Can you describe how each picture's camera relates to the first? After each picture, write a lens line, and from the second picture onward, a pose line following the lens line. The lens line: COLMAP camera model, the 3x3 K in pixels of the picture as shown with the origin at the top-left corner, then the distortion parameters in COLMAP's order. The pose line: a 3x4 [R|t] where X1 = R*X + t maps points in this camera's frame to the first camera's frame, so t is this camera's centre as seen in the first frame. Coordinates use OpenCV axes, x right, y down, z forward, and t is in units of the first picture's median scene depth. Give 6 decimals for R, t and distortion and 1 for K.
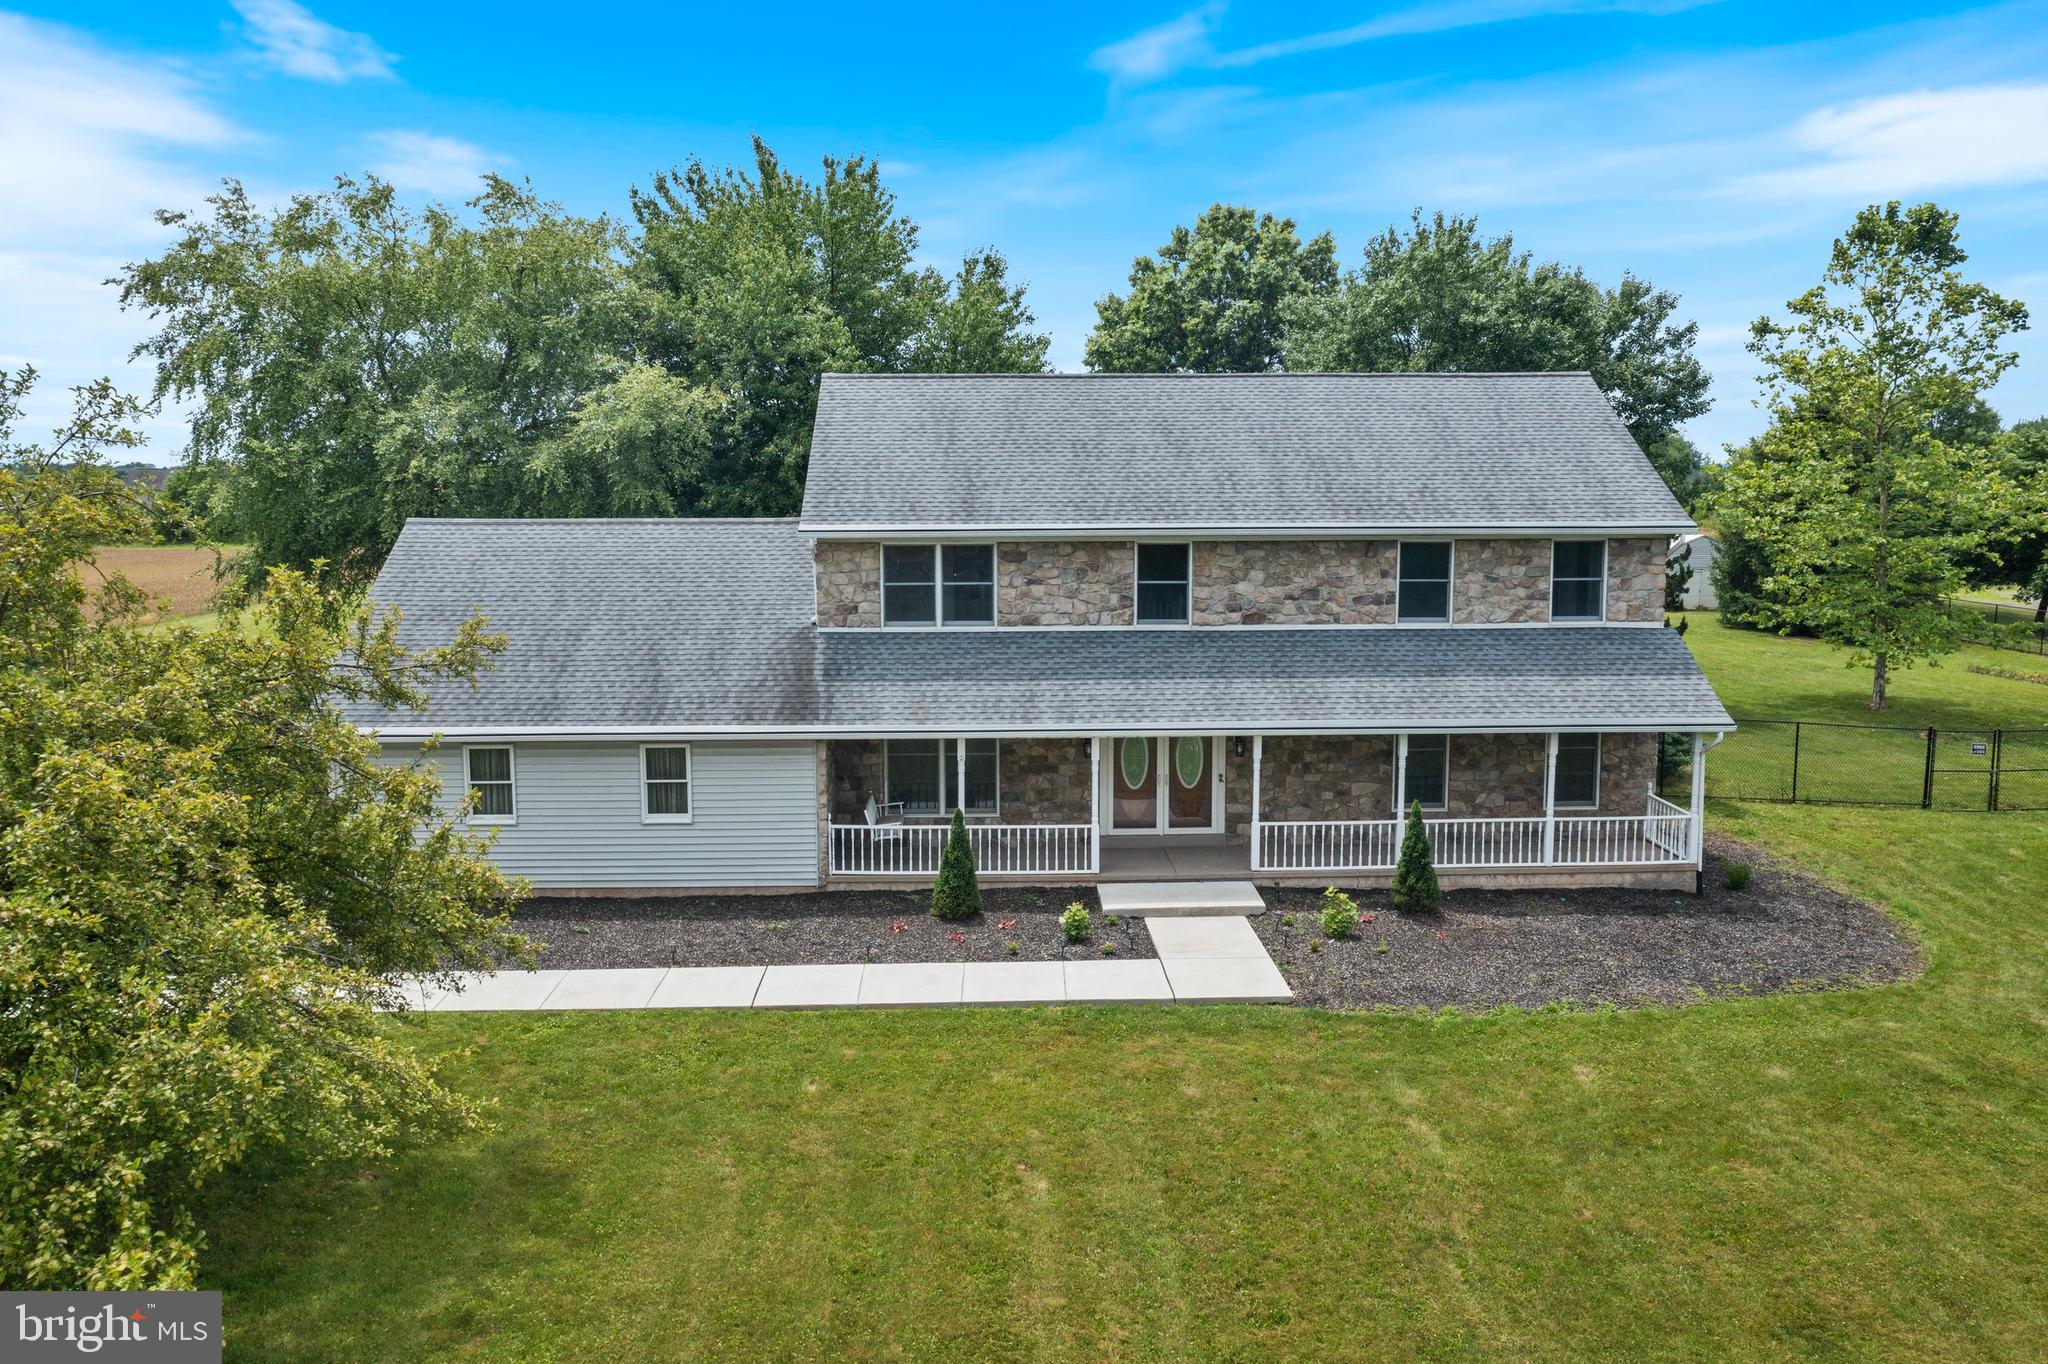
lens RADIAL K [[1604.8, 0, 1024.0], [0, 1604.8, 682.0], [0, 0, 1]] dist [-0.013376, 0.011658]
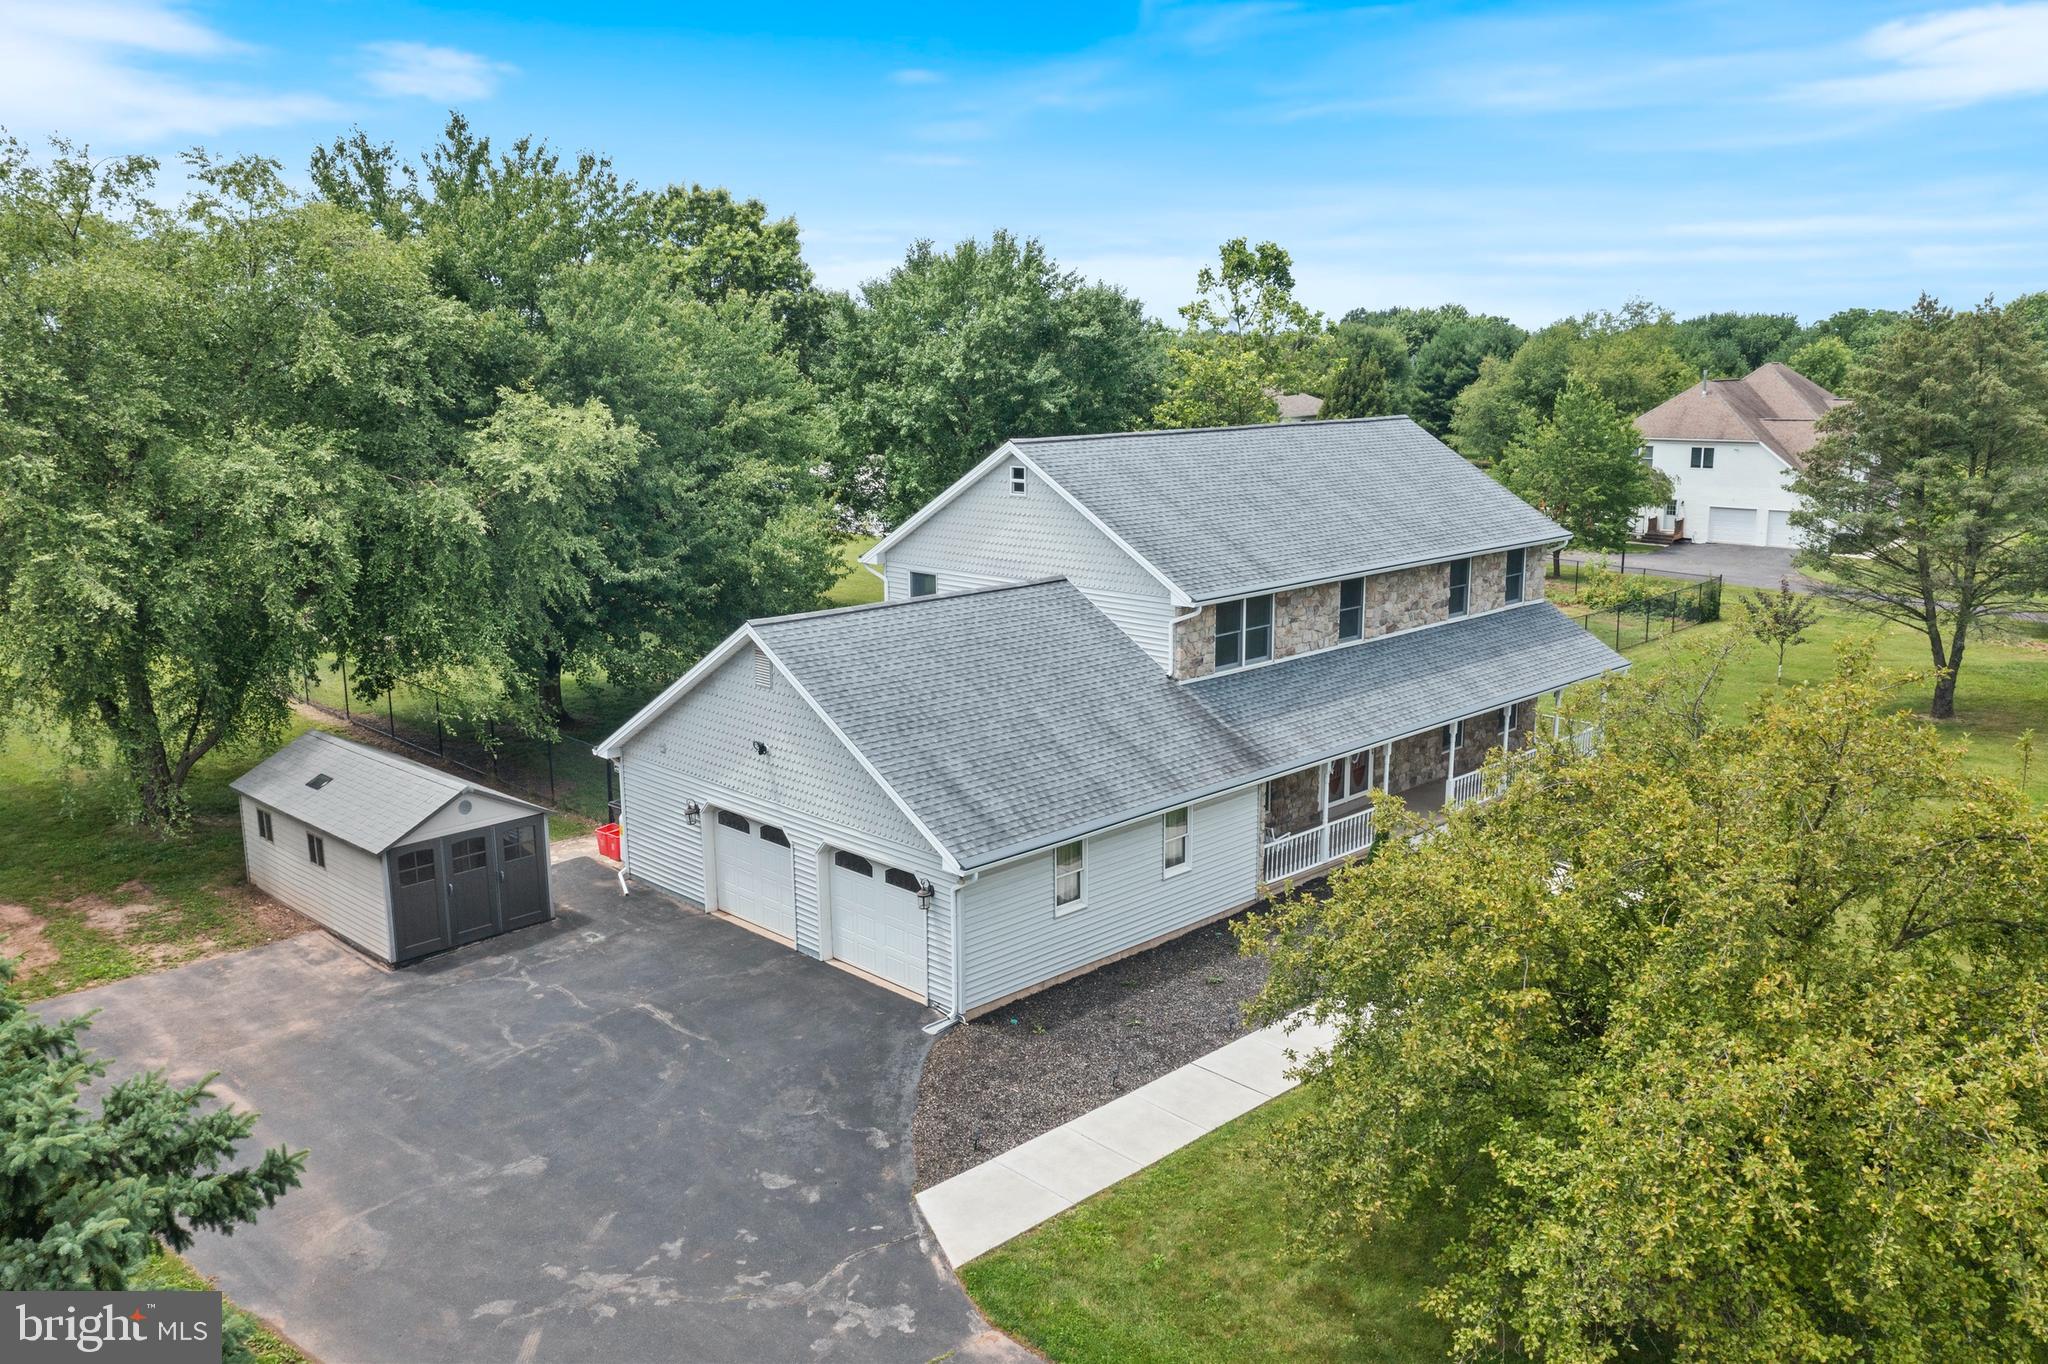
lens RADIAL K [[1604.8, 0, 1024.0], [0, 1604.8, 682.0], [0, 0, 1]] dist [-0.013376, 0.011658]
pose [[0.732402, -0.138118, 0.666717, -0.975102], [0.090015, 0.990256, 0.106259, -0.165299], [-0.674896, -0.017810, 0.737698, 0.230600]]
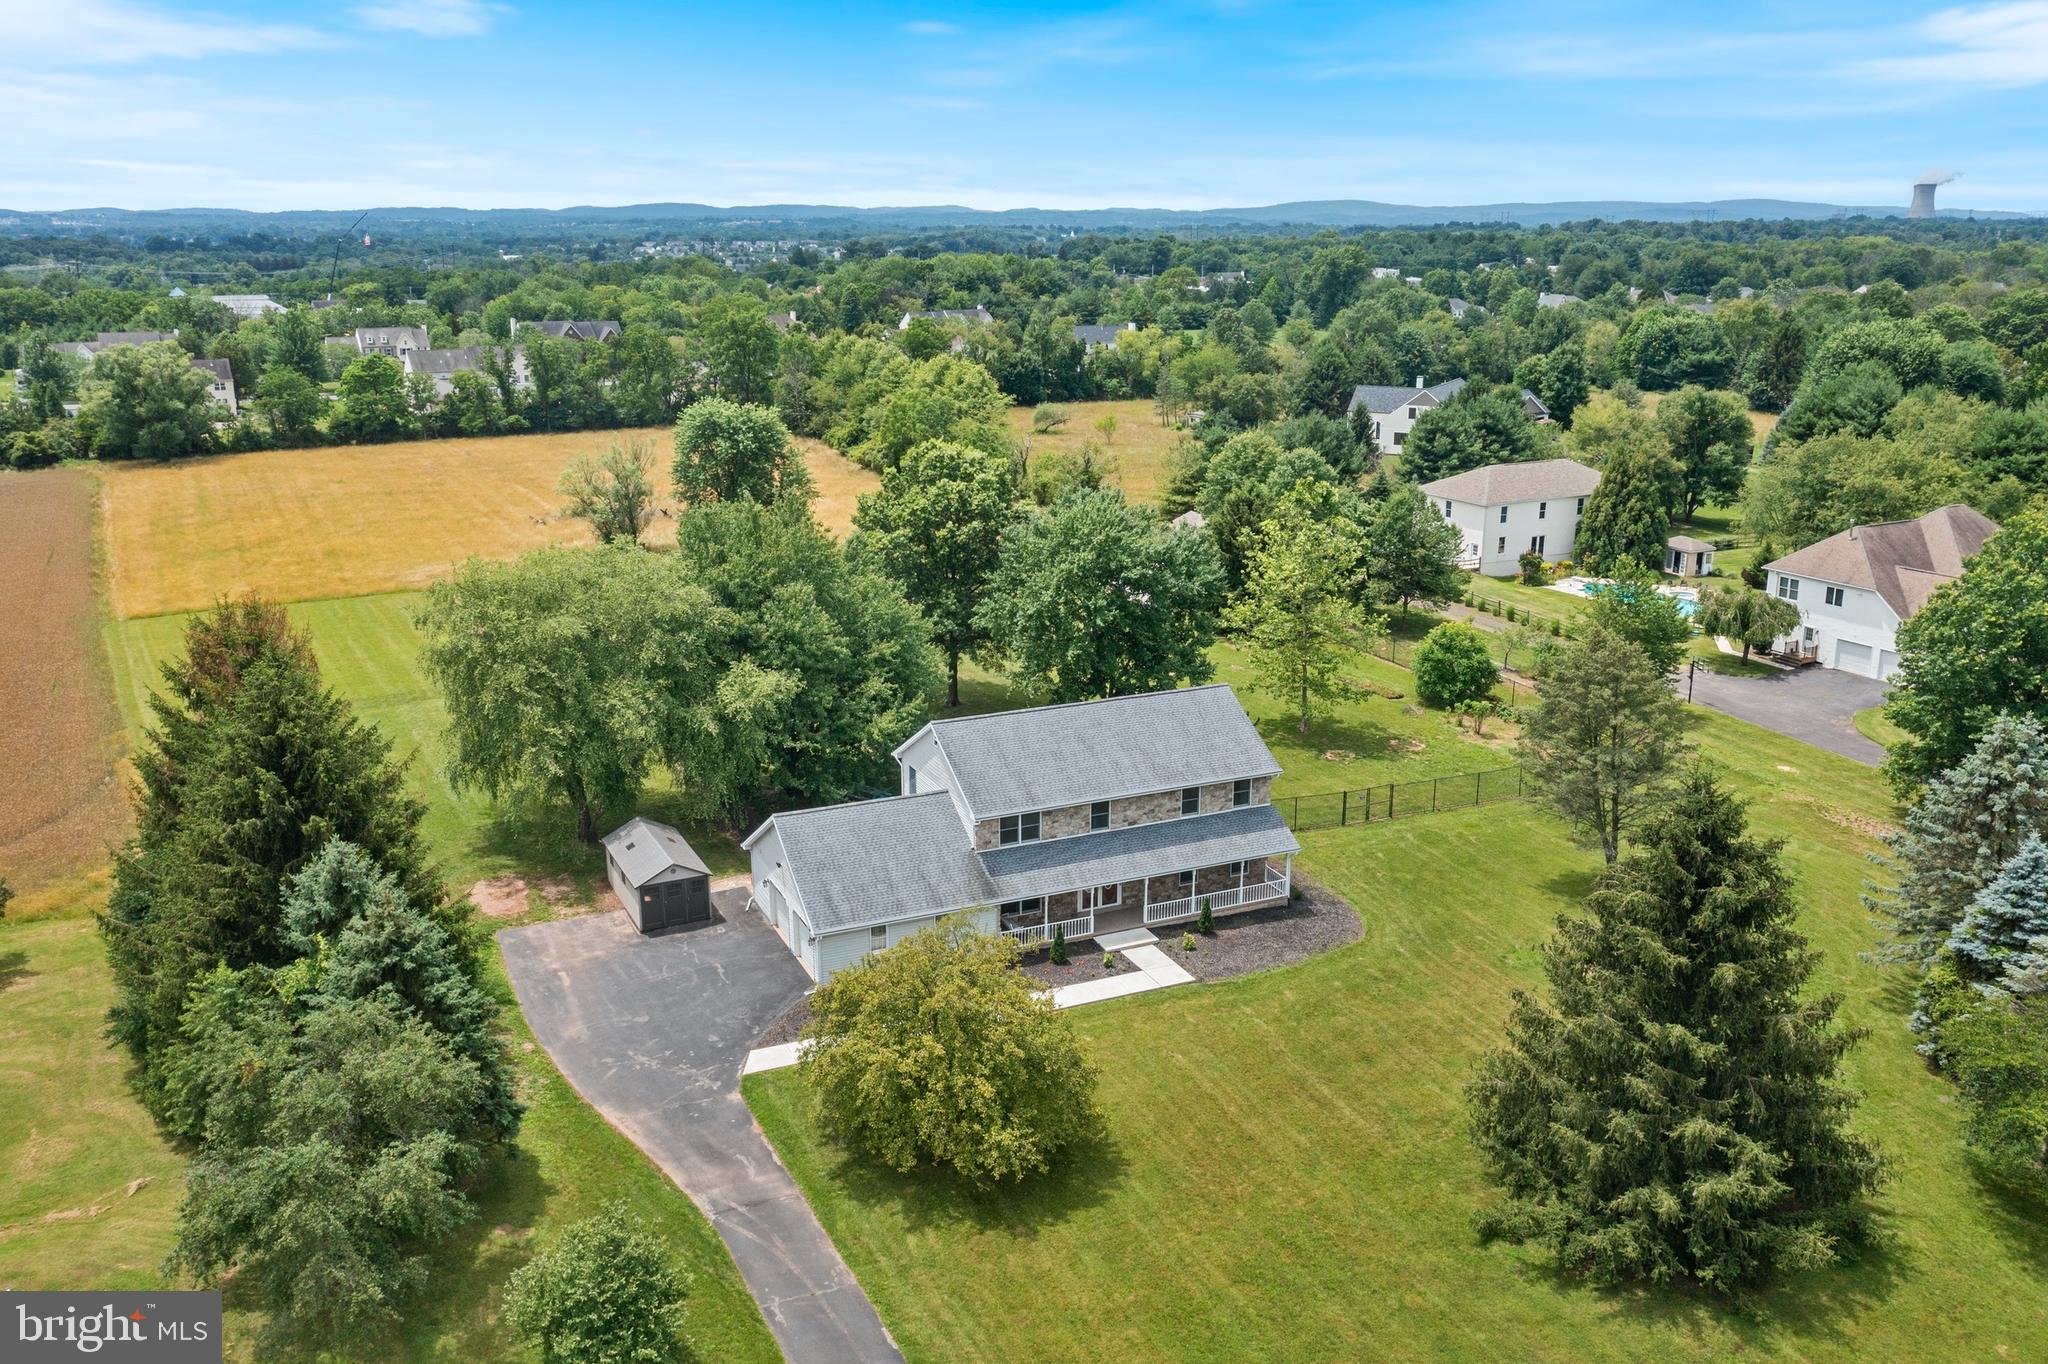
lens RADIAL K [[1660.8, 0, 1024.0], [0, 1660.8, 682.0], [0, 0, 1]] dist [-0.013179, 0.010358]
pose [[0.923828, -0.098507, 0.369917, -0.987163], [0.045479, 0.987723, 0.149449, -0.674741], [-0.380097, -0.121241, 0.916966, -1.357384]]
